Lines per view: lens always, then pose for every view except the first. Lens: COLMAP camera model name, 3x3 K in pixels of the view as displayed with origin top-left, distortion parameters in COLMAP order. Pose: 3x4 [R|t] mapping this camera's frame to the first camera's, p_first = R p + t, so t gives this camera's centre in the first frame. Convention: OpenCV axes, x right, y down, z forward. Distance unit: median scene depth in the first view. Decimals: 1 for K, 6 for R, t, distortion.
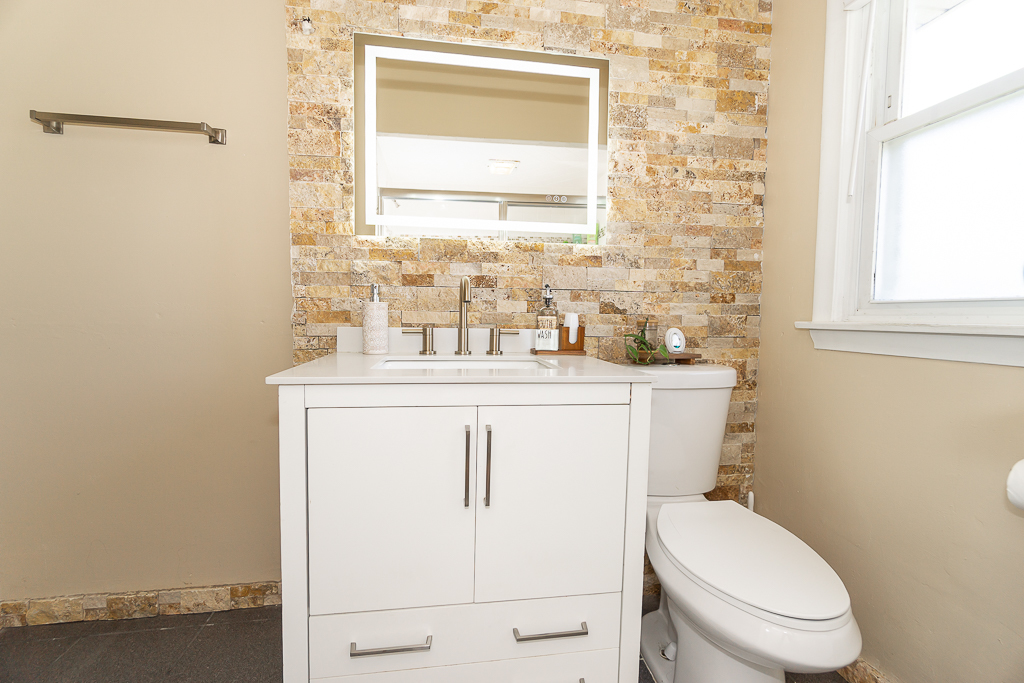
lens RADIAL K [[439.4, 0, 508.5], [0, 439.4, 340.7], [0, 0, 1]] dist [-0.008233, -0.000206]
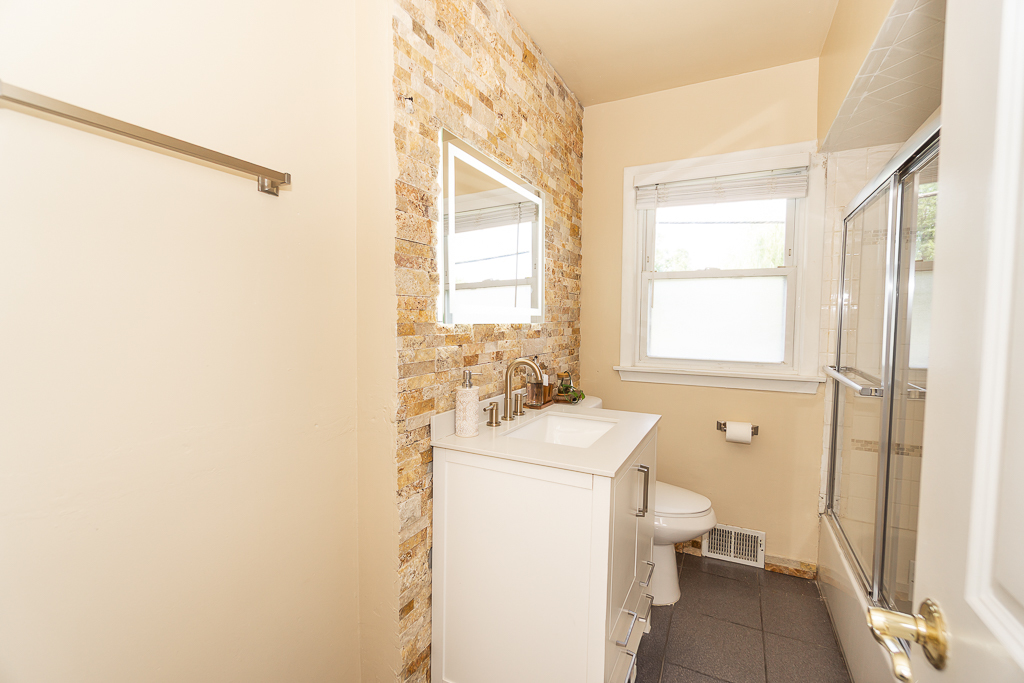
lens RADIAL K [[439.4, 0, 508.5], [0, 439.4, 340.7], [0, 0, 1]] dist [-0.008233, -0.000206]
pose [[0.596420, -0.046310, 0.801335, -1.061599], [0.045101, 0.998691, 0.024148, -0.215033], [-0.801404, 0.021738, 0.597728, 0.262351]]
